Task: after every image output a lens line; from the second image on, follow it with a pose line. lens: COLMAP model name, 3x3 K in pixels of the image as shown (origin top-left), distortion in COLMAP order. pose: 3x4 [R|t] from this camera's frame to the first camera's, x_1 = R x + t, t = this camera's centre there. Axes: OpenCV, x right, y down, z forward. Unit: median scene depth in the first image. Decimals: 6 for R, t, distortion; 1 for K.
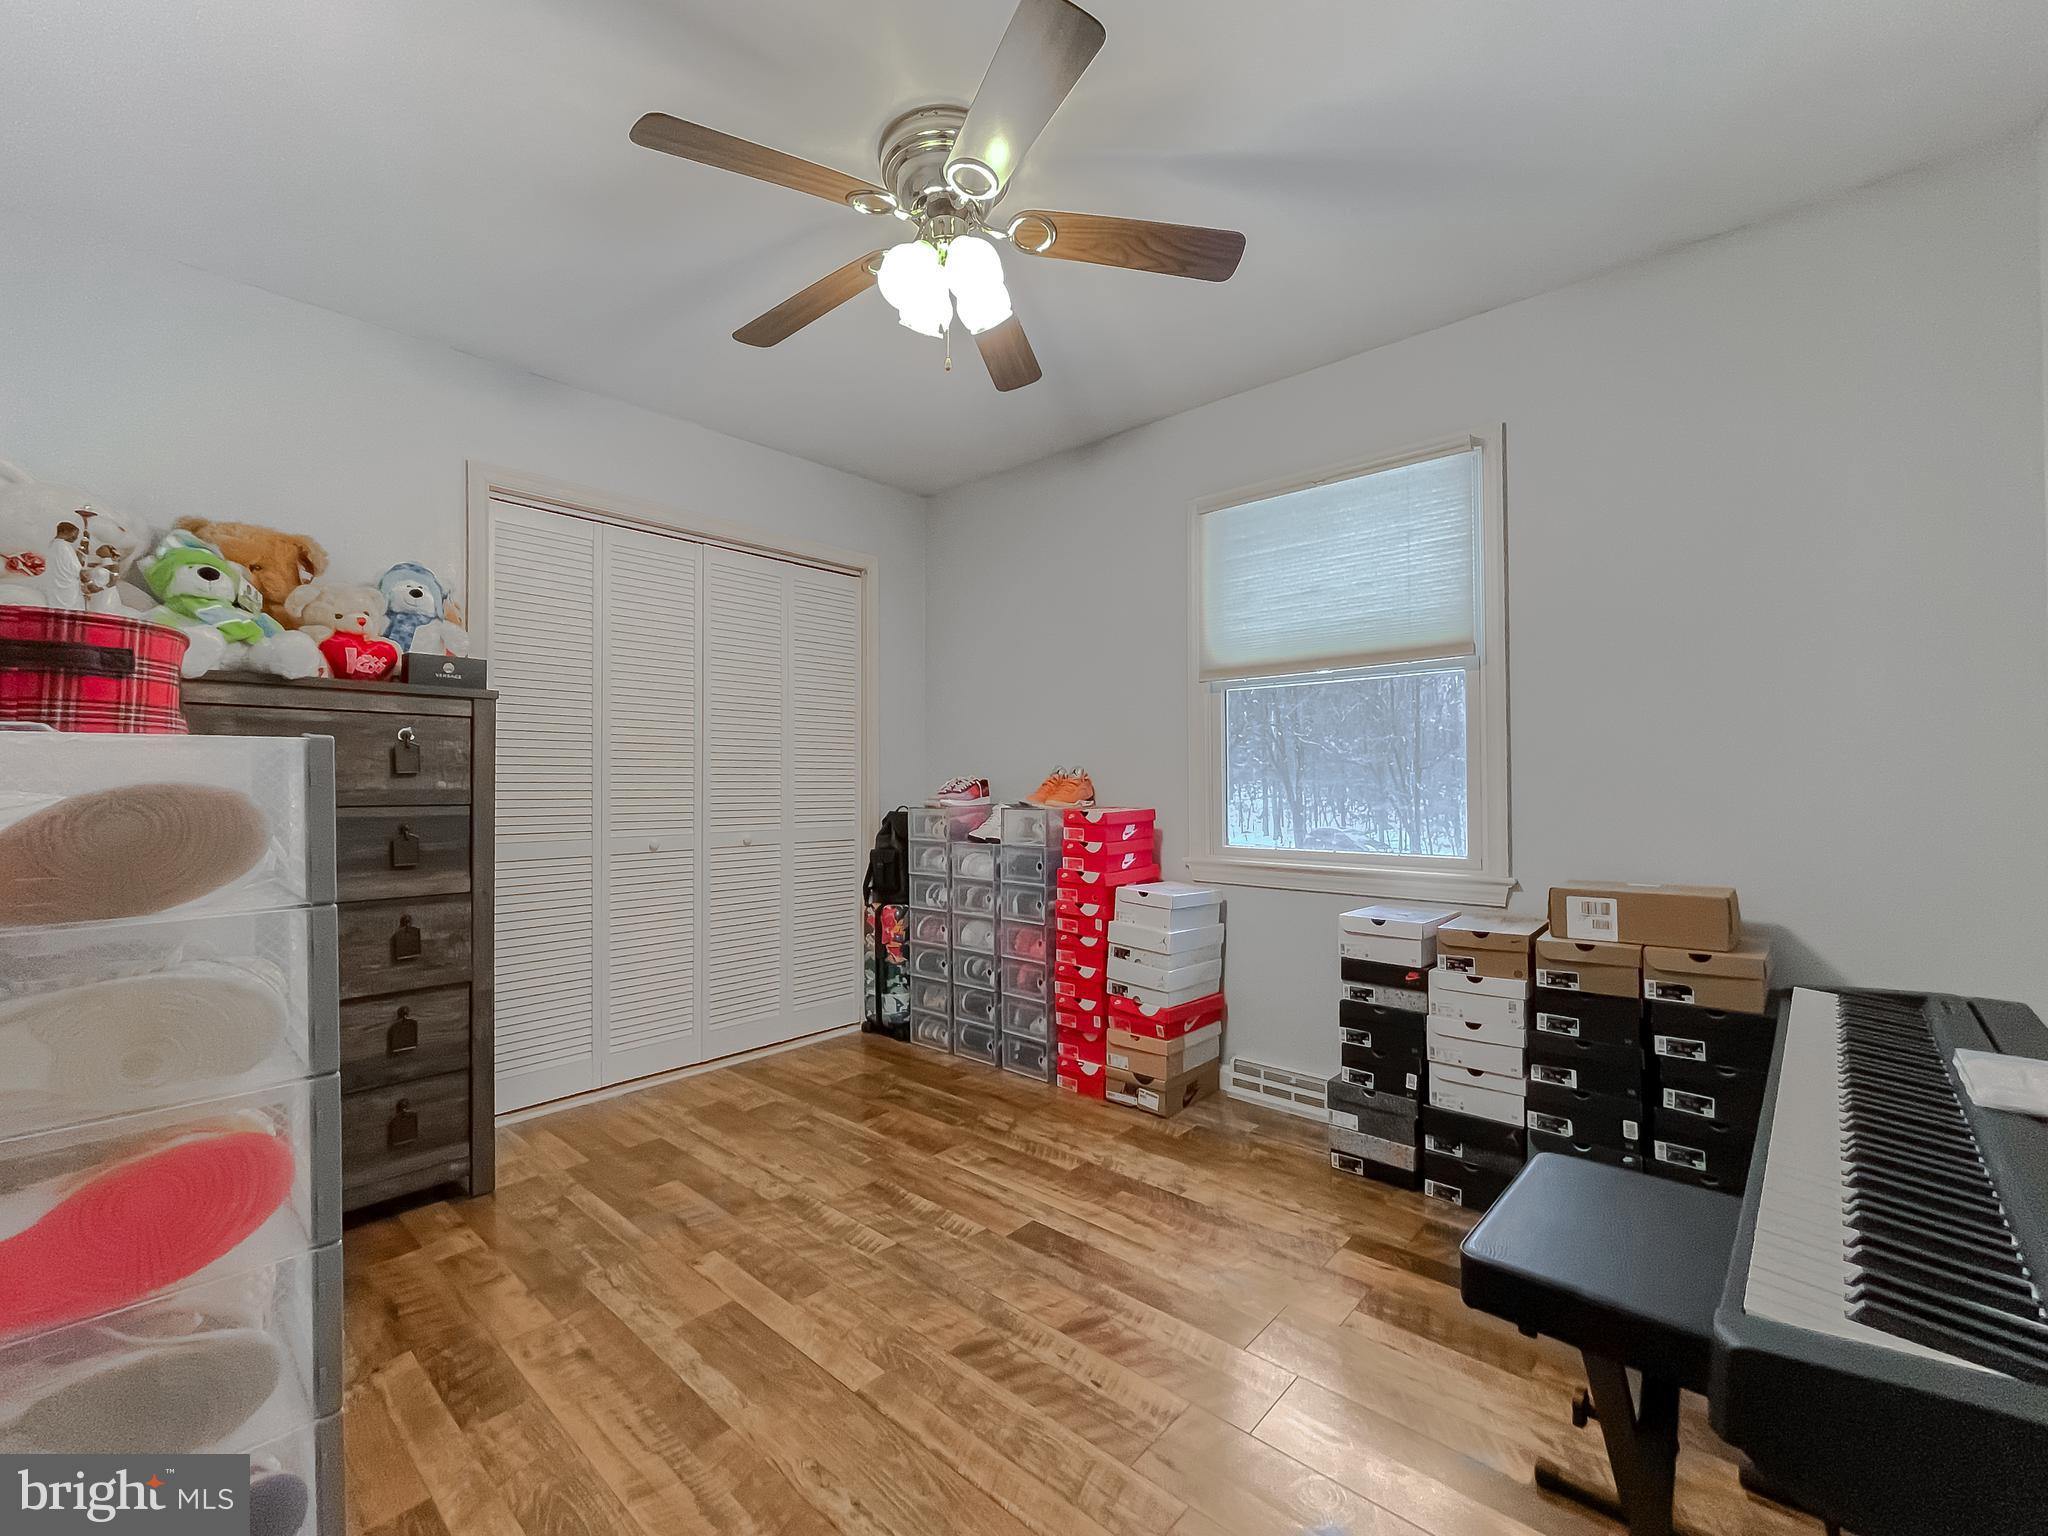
lens RADIAL K [[861.0, 0, 1024.0], [0, 861.0, 768.0], [0, 0, 1]] dist [-0.012888, 0.000241]
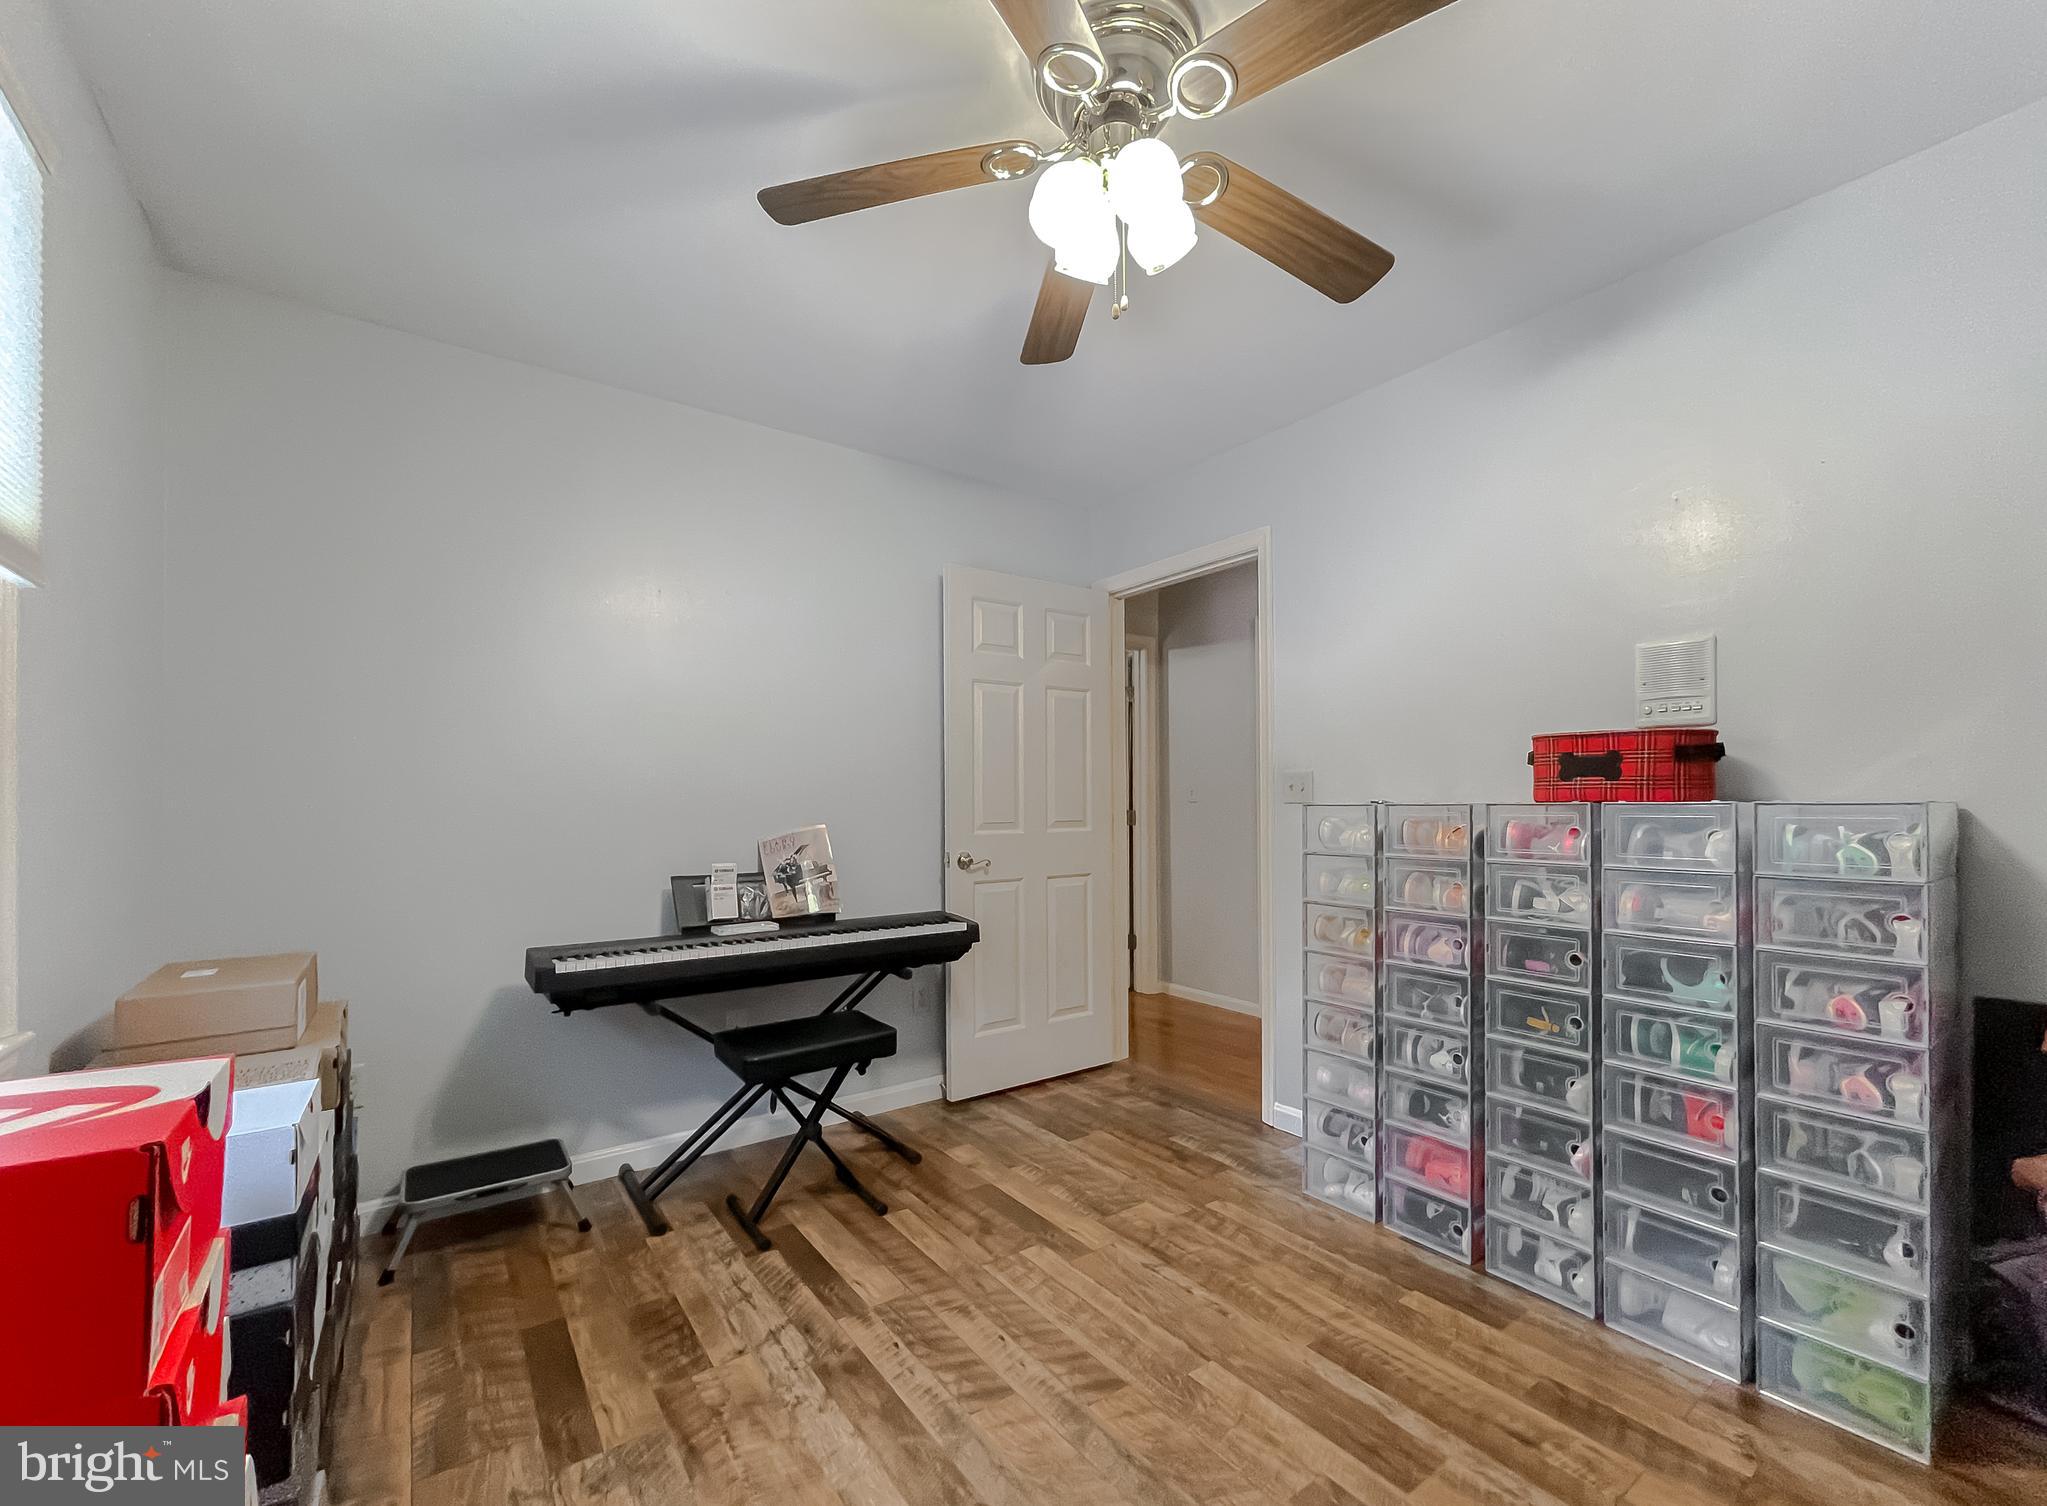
lens RADIAL K [[856.0, 0, 999.1], [0, 856.0, 795.8], [0, 0, 1]] dist [0.003425, 0.000252]
pose [[-0.971945, 0.015391, 0.234705, -0.159021], [0.008565, 0.999511, -0.030079, 0.006274], [-0.235053, -0.027225, -0.971601, 1.727018]]
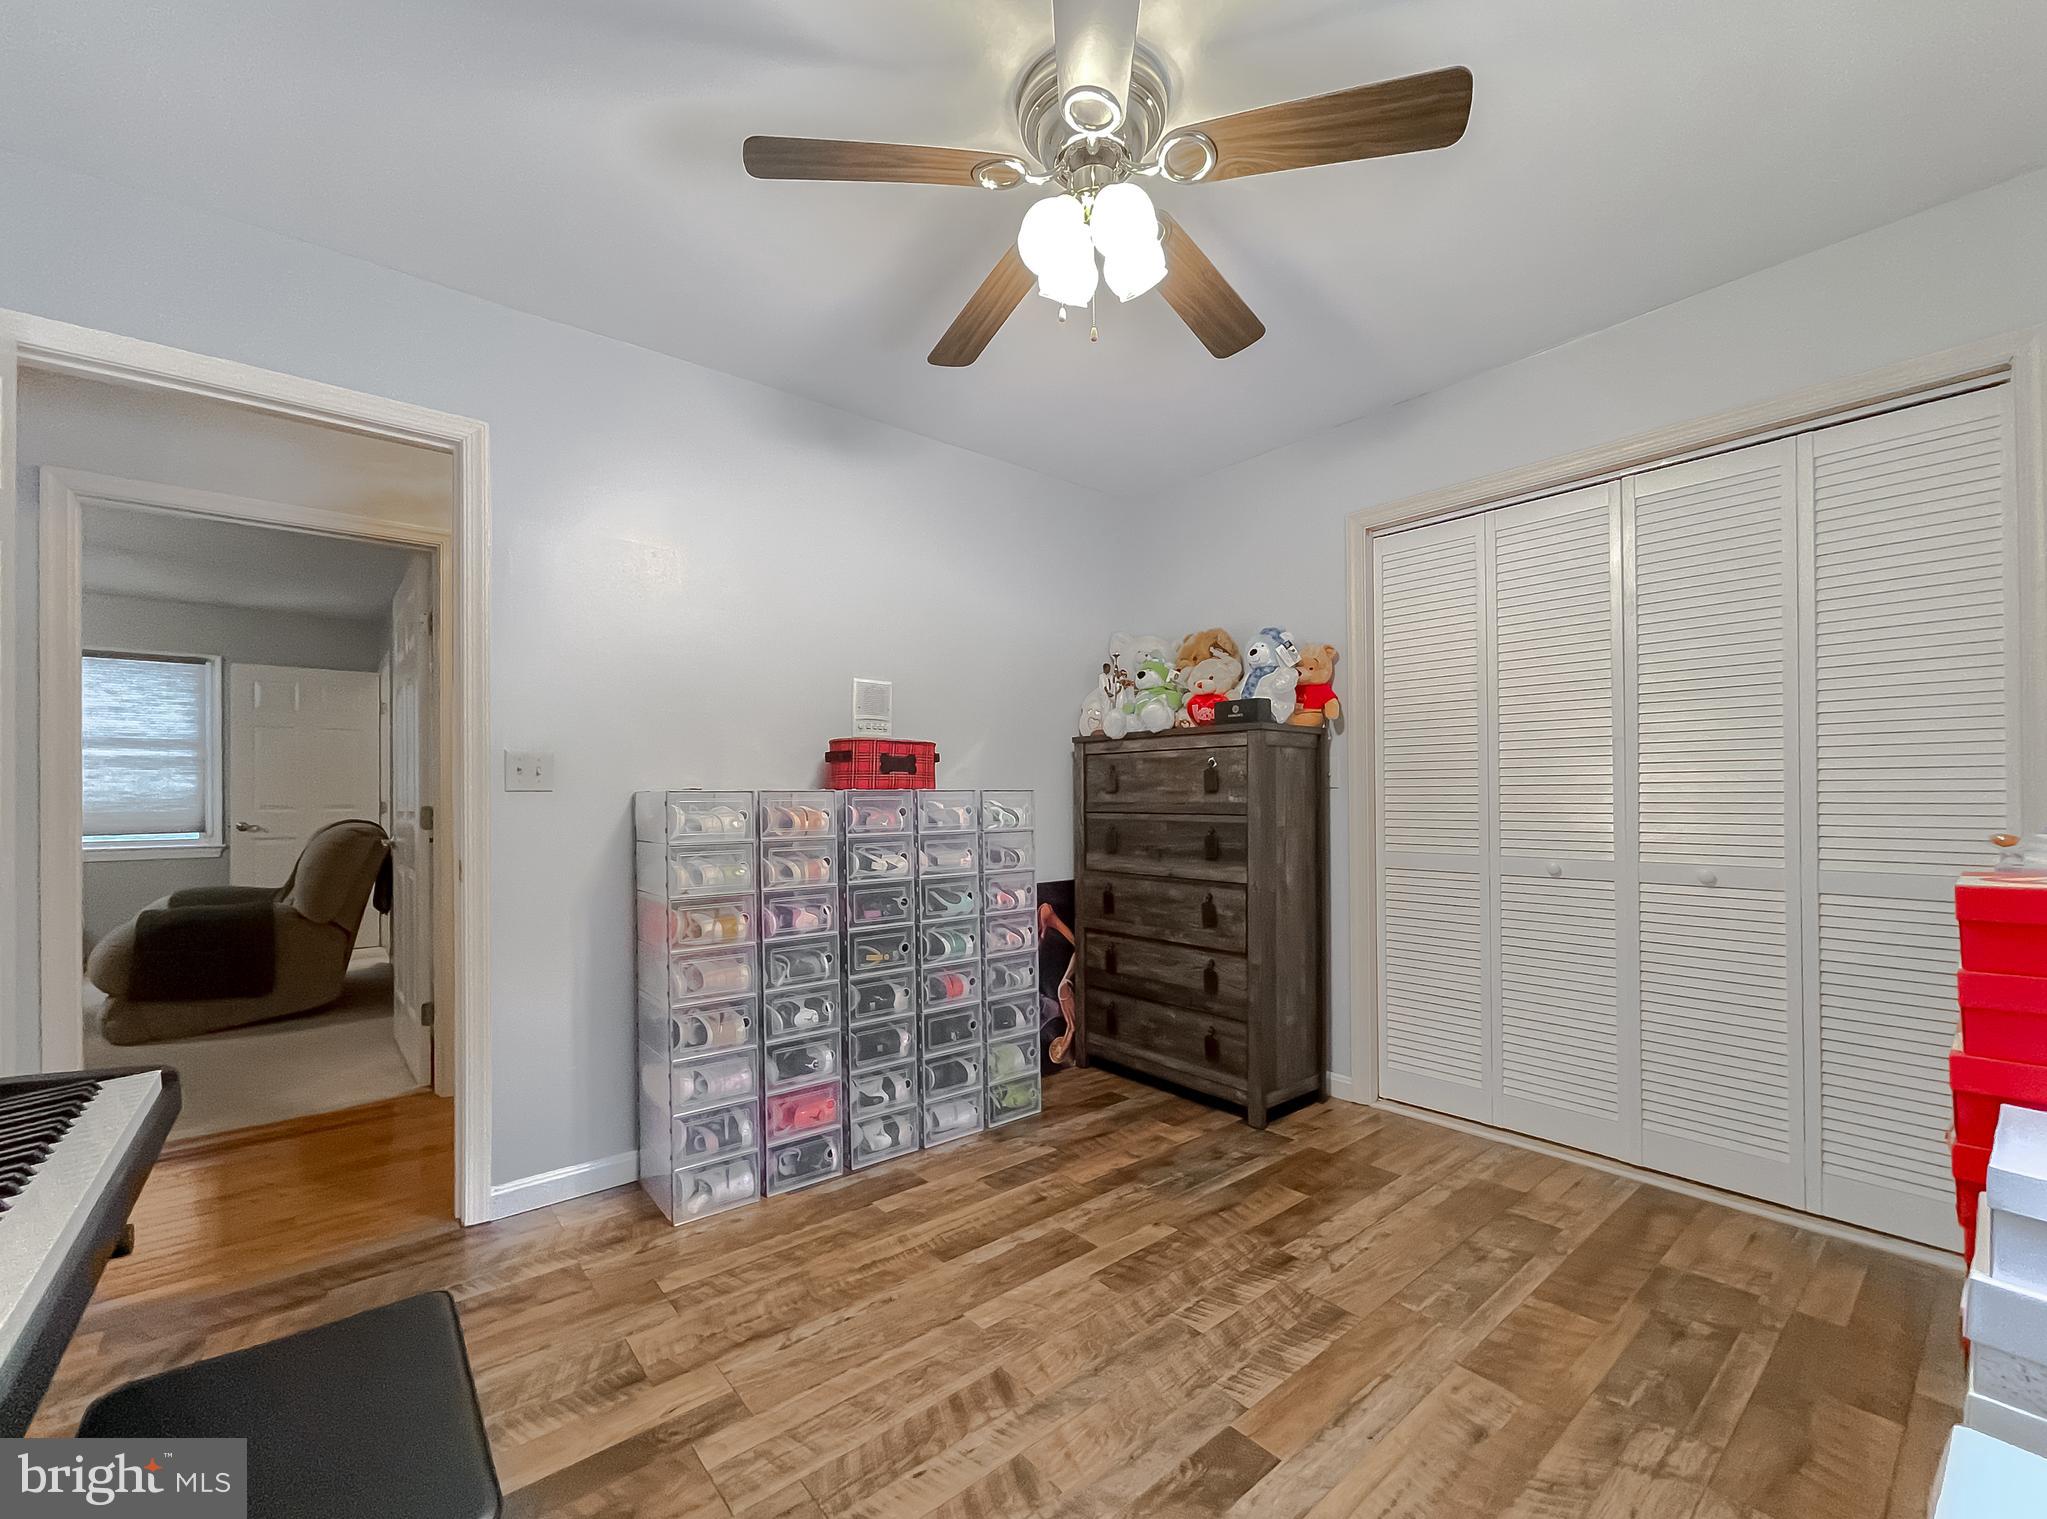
lens RADIAL K [[867.9, 0, 1026.9], [0, 867.9, 788.0], [0, 0, 1]] dist [0.000948, 0.000229]
pose [[-0.140515, -0.001659, -0.990077, 0.781824], [0.028653, 0.999573, -0.005742, 0.001399], [0.989664, -0.029175, -0.140407, 1.005508]]
